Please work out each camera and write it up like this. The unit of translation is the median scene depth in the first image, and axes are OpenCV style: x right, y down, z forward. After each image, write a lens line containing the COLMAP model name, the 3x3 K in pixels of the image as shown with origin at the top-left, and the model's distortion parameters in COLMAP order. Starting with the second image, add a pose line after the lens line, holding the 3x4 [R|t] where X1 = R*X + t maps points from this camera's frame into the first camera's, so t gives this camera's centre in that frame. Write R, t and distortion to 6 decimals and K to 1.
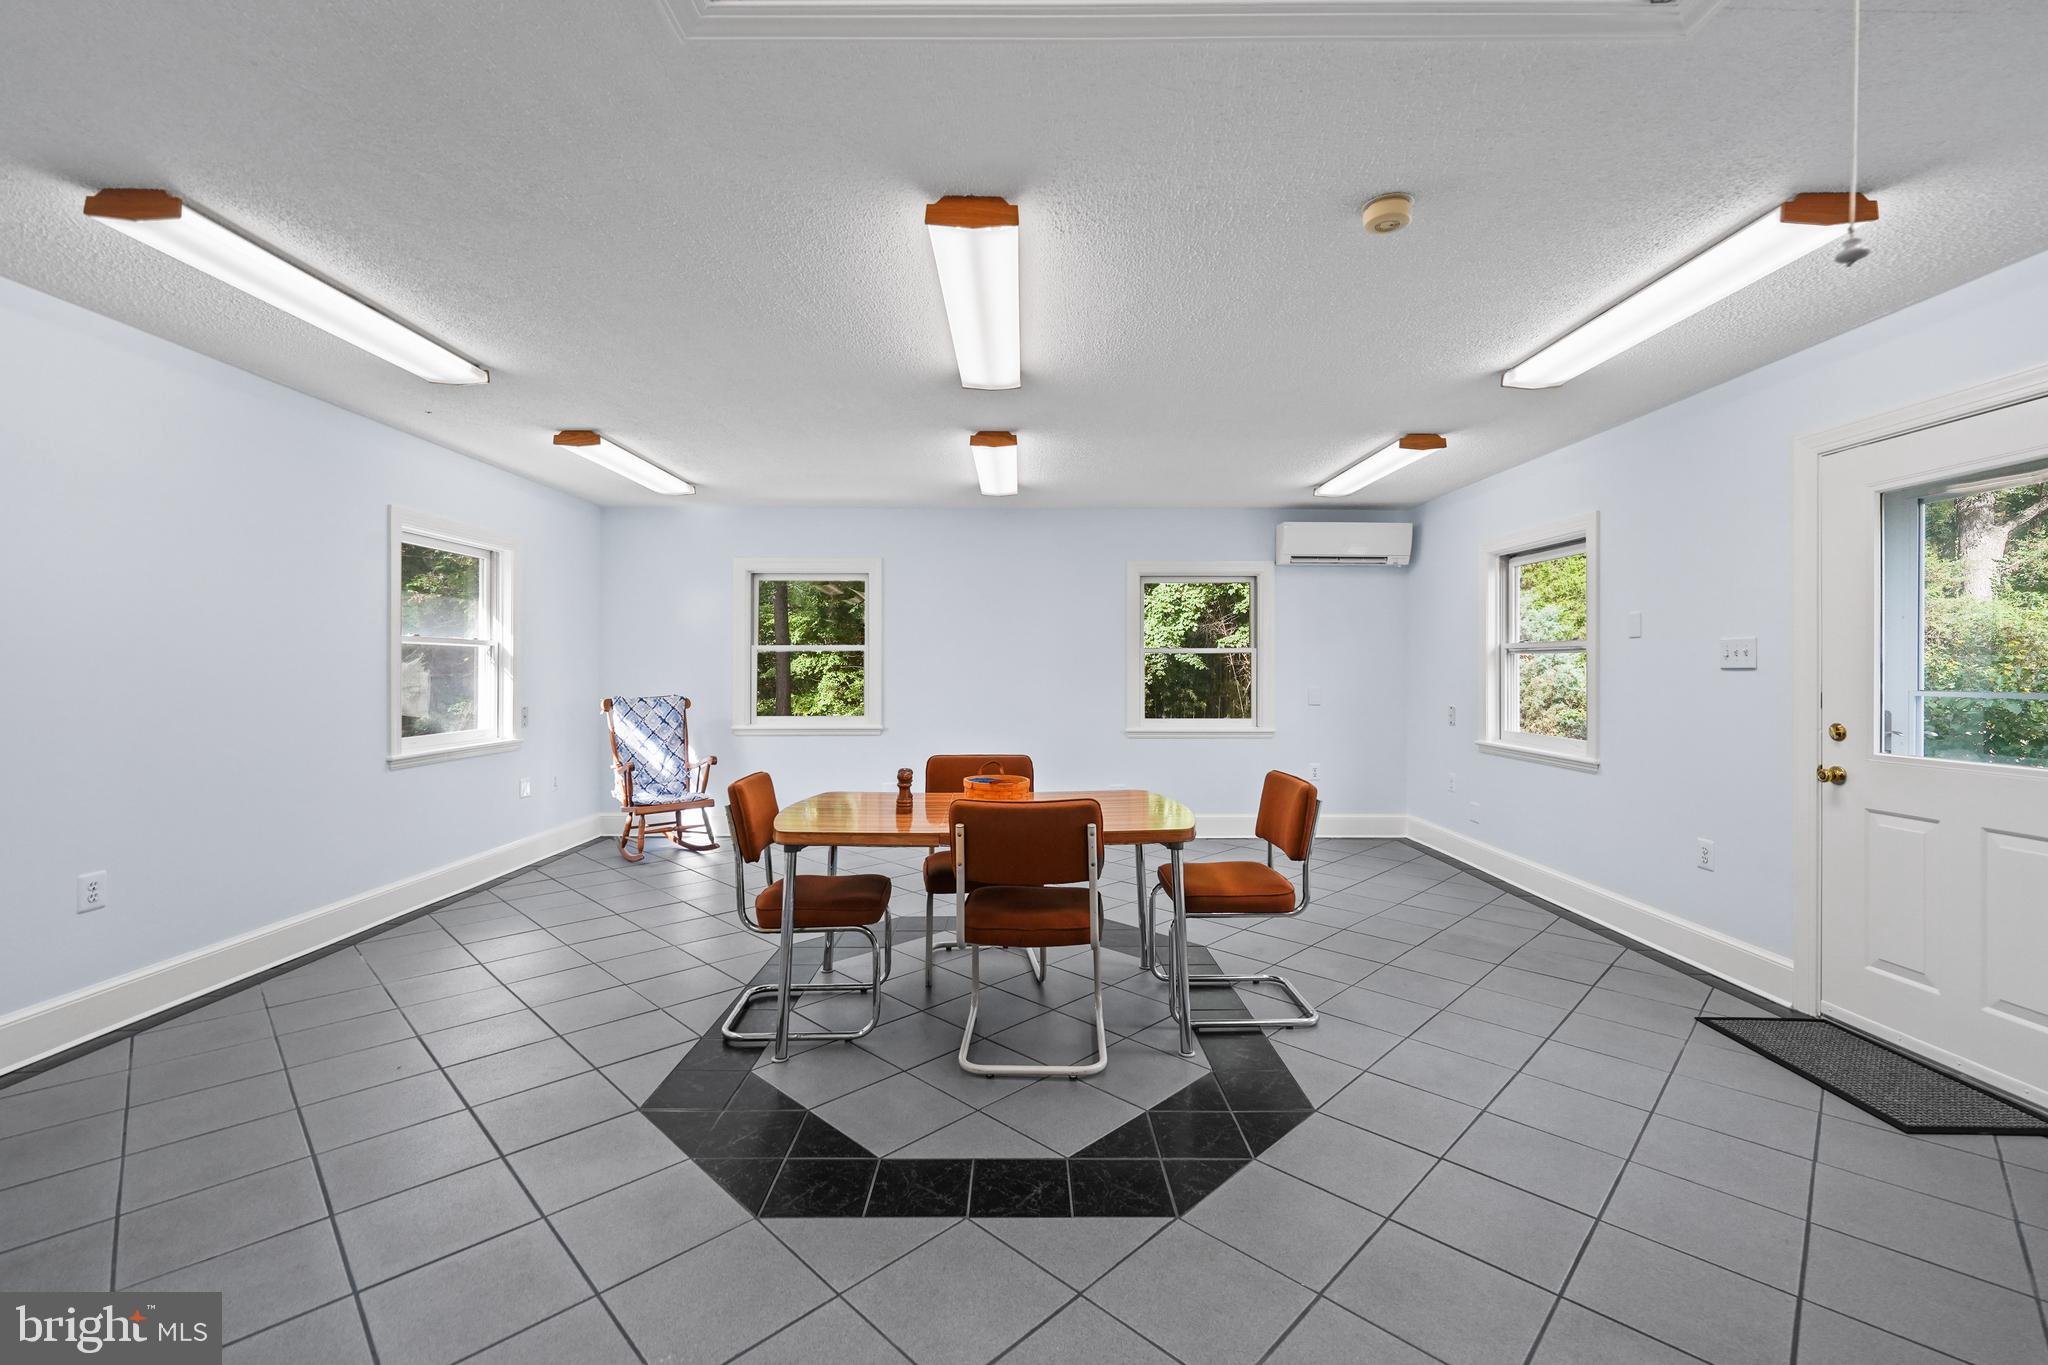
lens RADIAL K [[844.5, 0, 1021.7], [0, 844.5, 656.7], [0, 0, 1]] dist [0.012157, 0.000114]
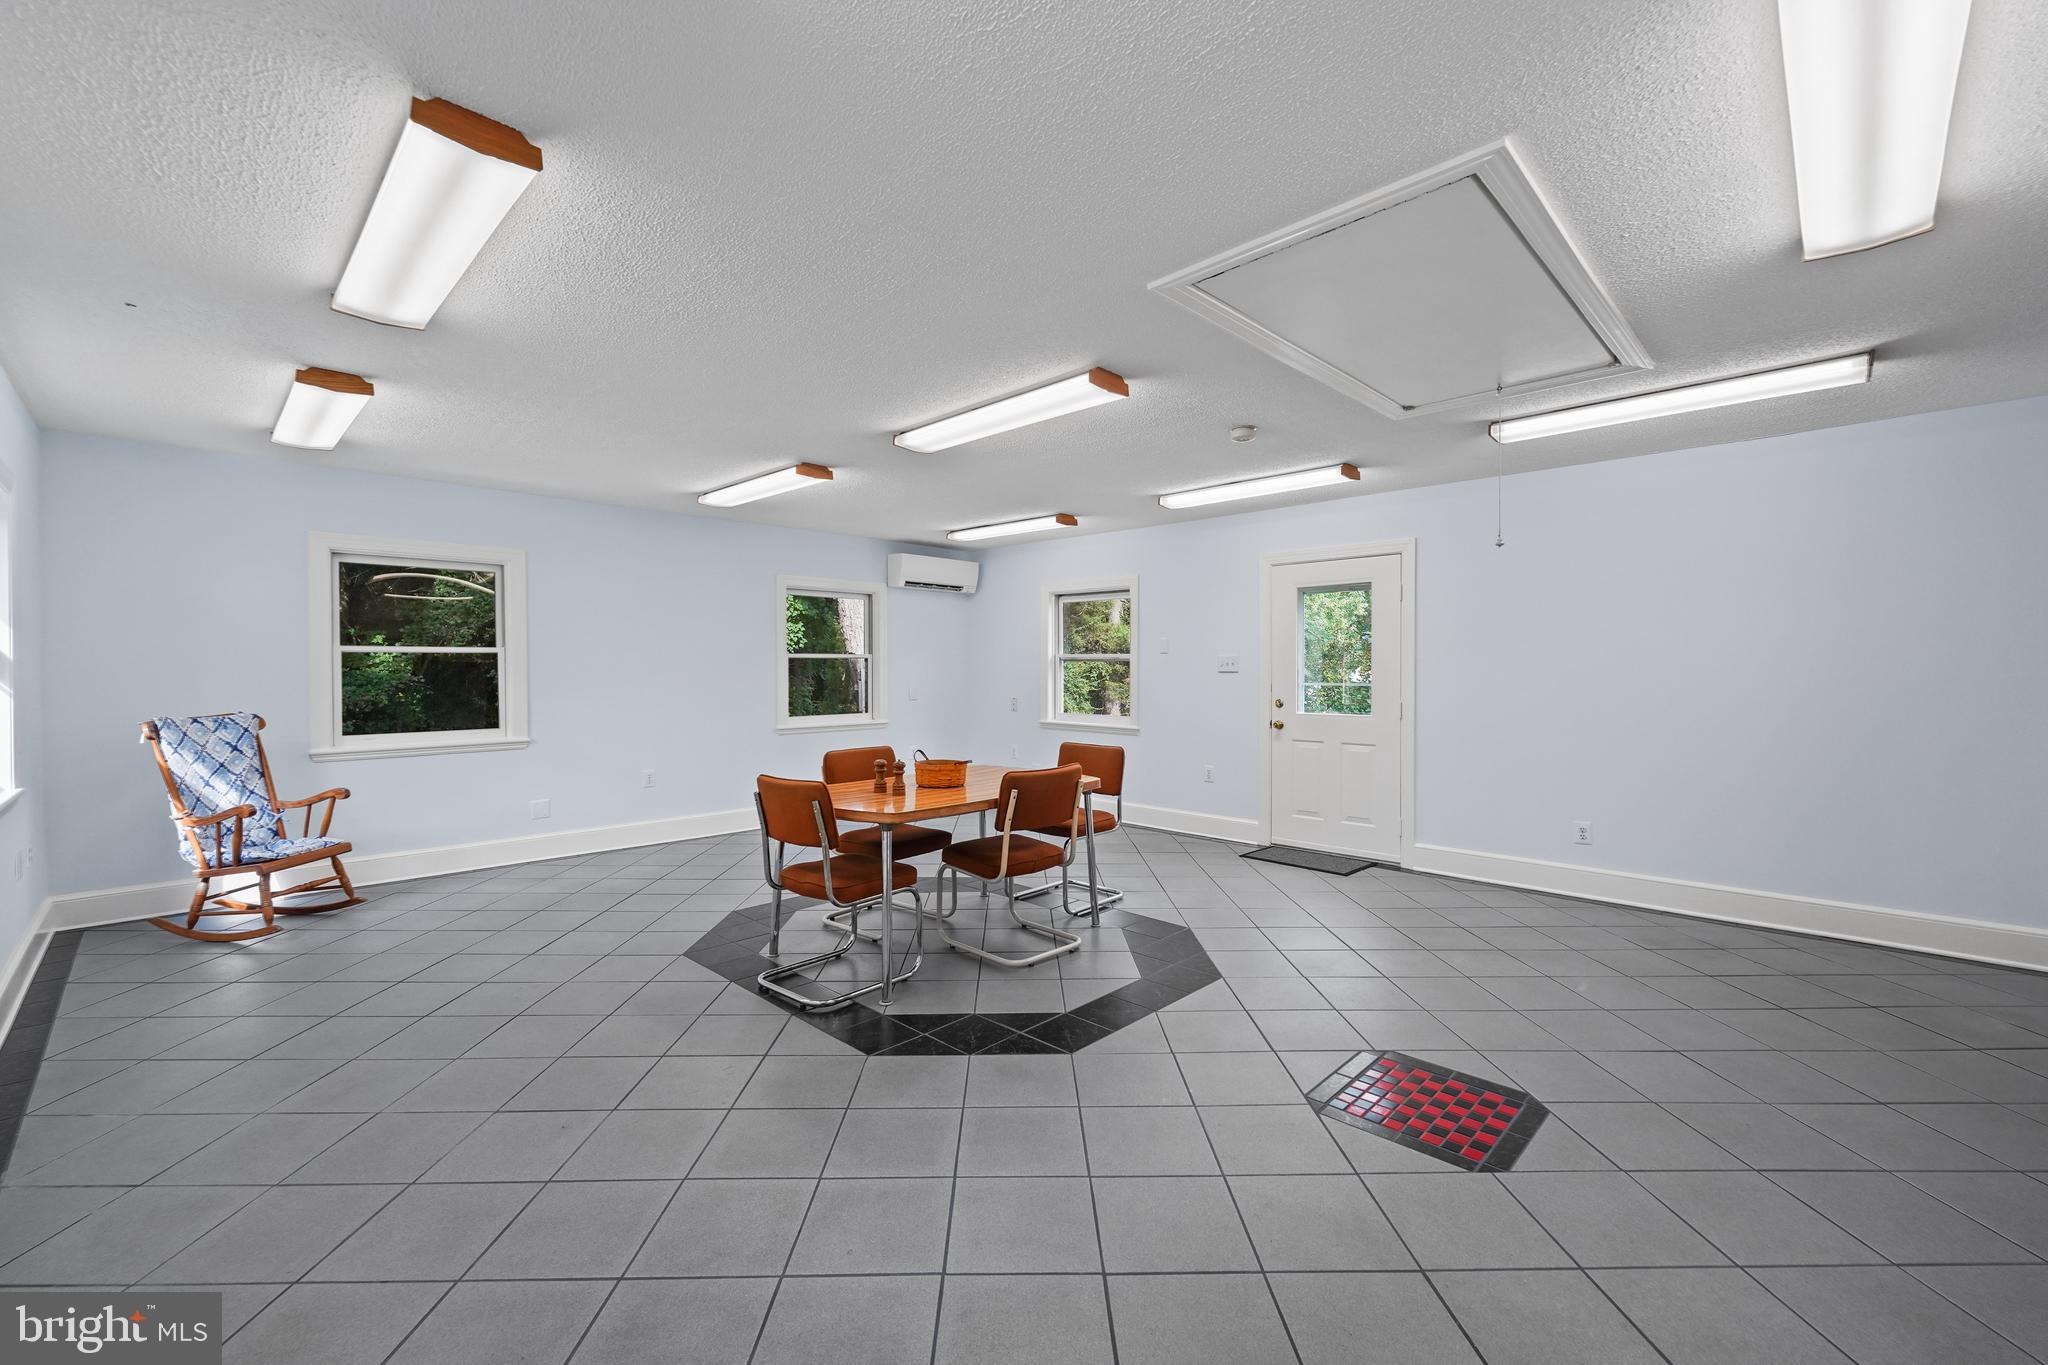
lens RADIAL K [[828.4, 0, 1015.9], [0, 828.4, 684.6], [0, 0, 1]] dist [0.009457, 0.000155]
pose [[0.706701, -0.016154, 0.707328, -0.457661], [-0.008690, 0.999466, 0.031508, -0.007000], [-0.707459, -0.028413, 0.706183, 0.024104]]
